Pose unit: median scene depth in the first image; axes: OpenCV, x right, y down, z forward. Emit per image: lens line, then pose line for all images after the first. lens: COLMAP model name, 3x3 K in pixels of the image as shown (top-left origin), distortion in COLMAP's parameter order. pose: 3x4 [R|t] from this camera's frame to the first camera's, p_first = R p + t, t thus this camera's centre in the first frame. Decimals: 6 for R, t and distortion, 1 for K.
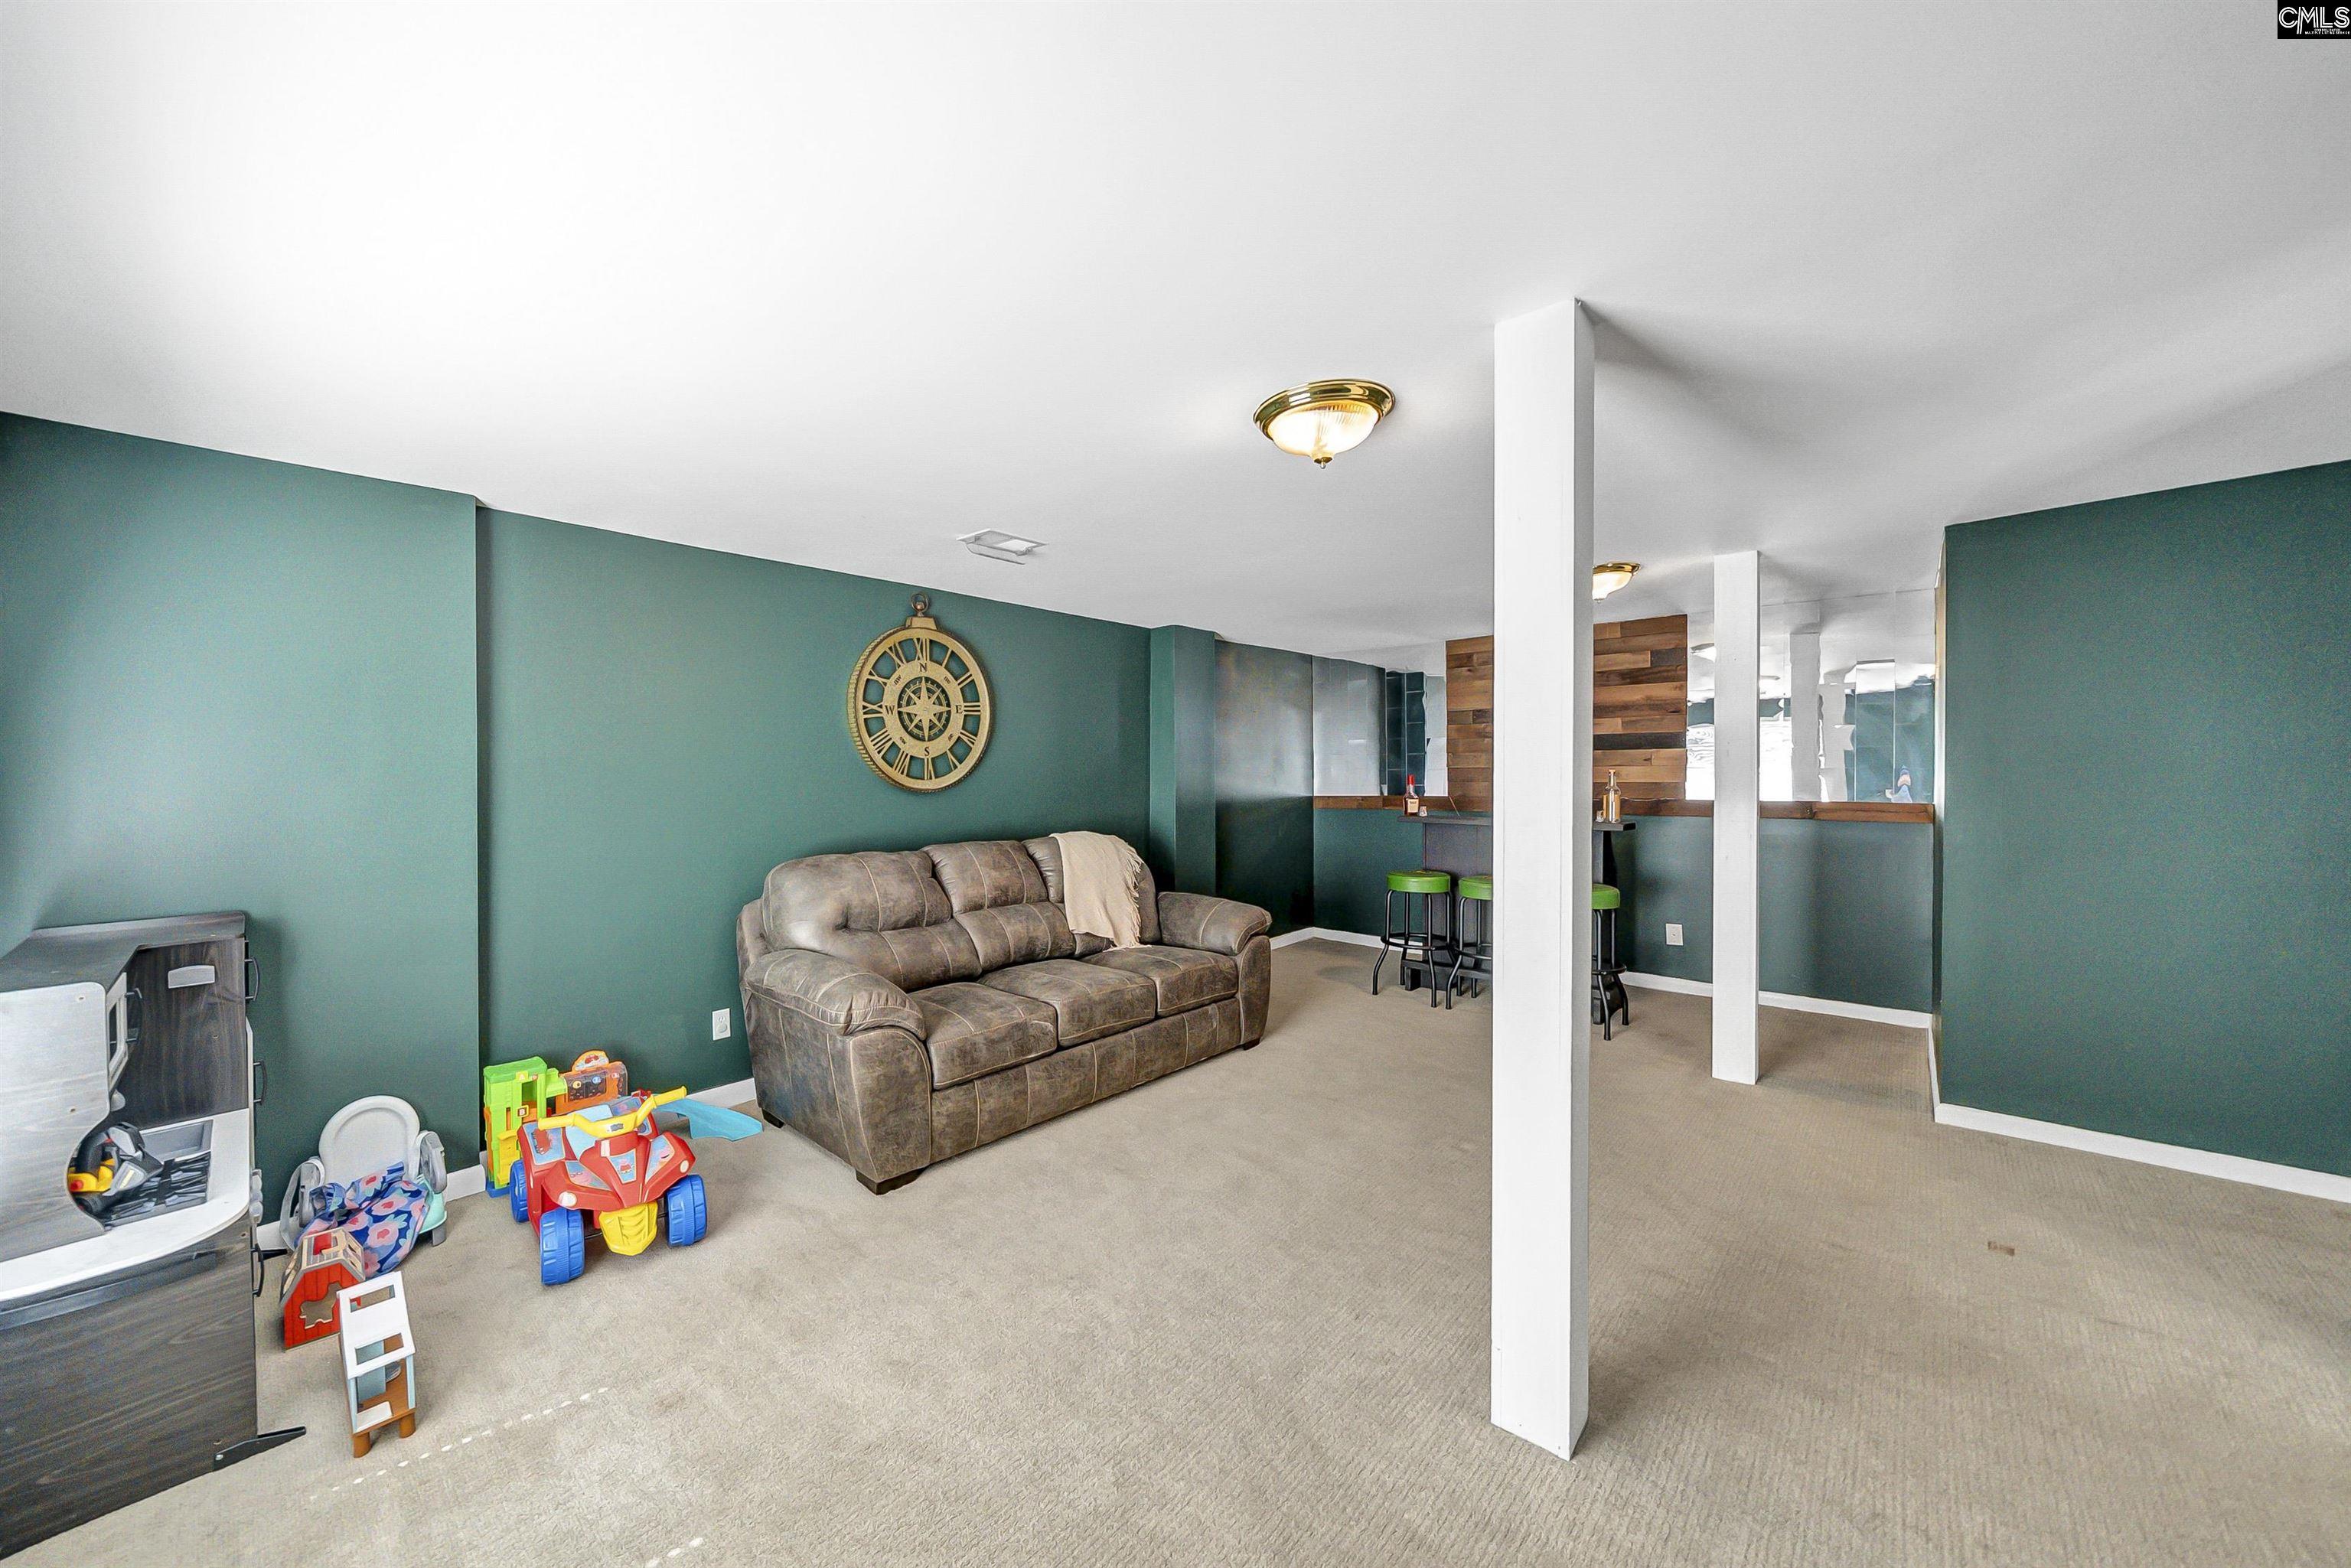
lens RADIAL K [[789.9, 0, 1161.4], [0, 789.9, 774.6], [0, 0, 1]] dist [0.000774, 0.000027]
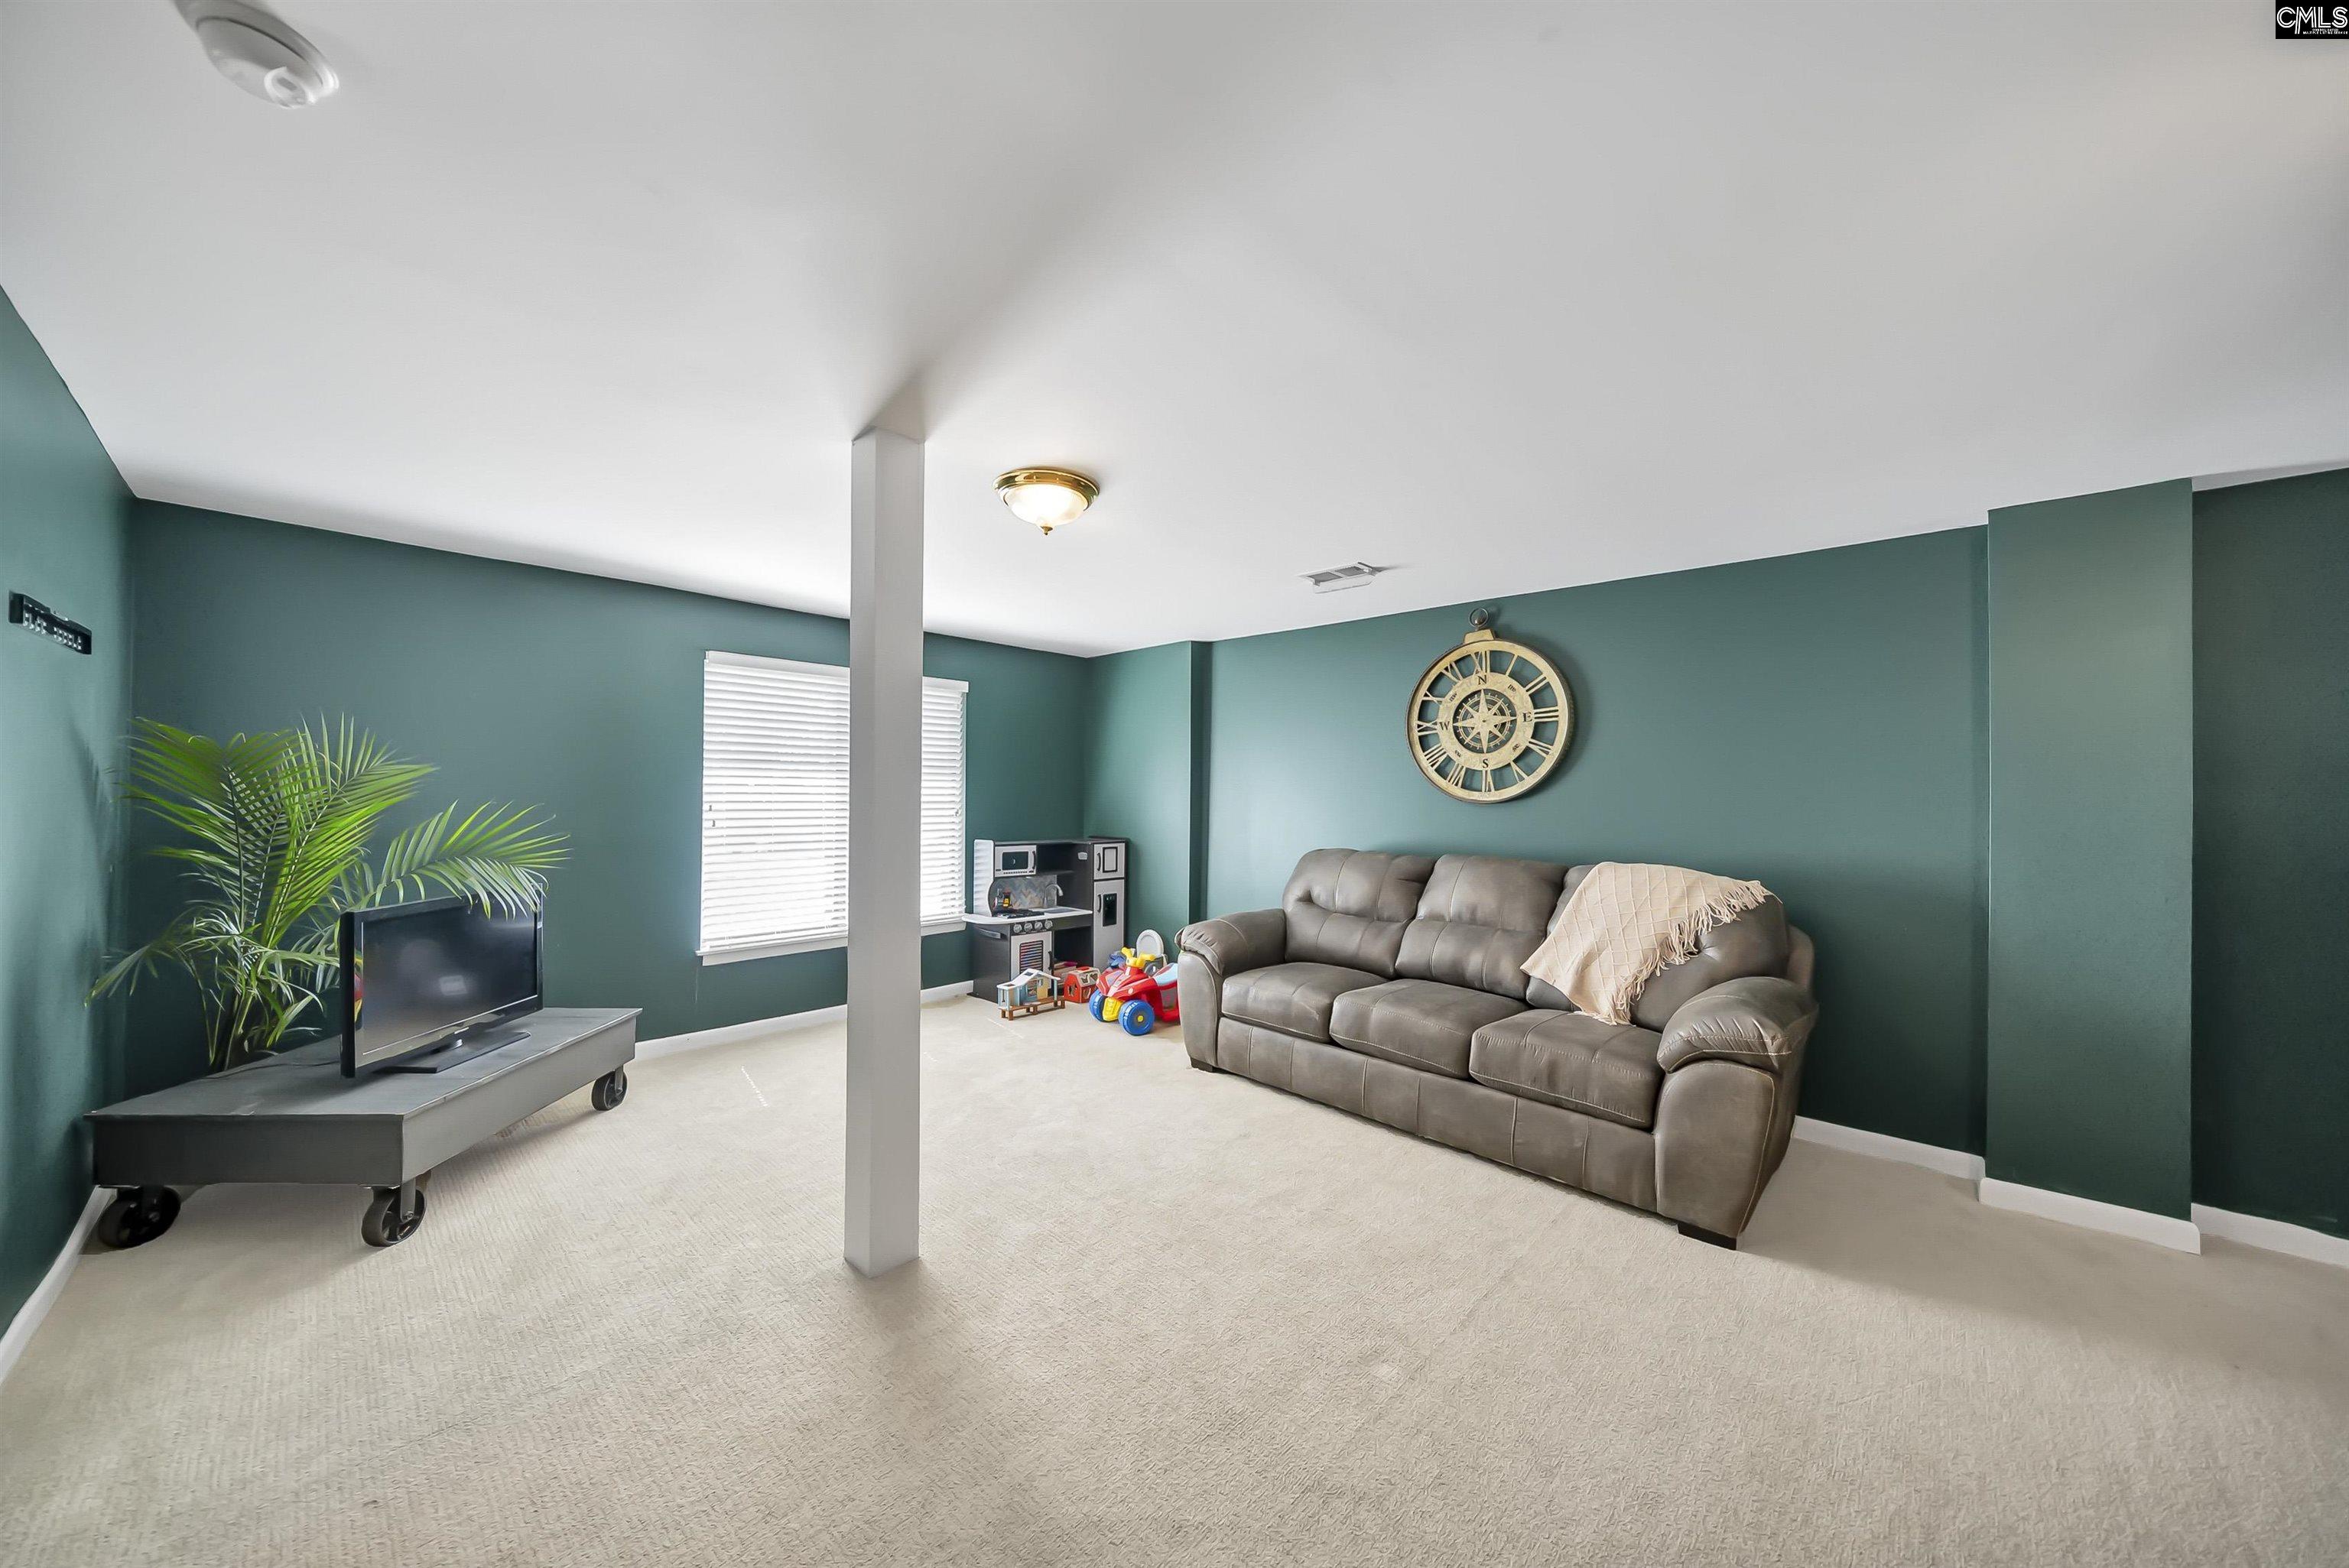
lens RADIAL K [[855.2, 0, 1160.7], [0, 855.2, 785.3], [0, 0, 1]] dist [0.000234, 0.000001]
pose [[-0.003125, 0.002091, -0.999993, 0.789773], [-0.012671, 0.999917, 0.002130, 0.001327], [0.999915, 0.012677, -0.003098, 0.594178]]
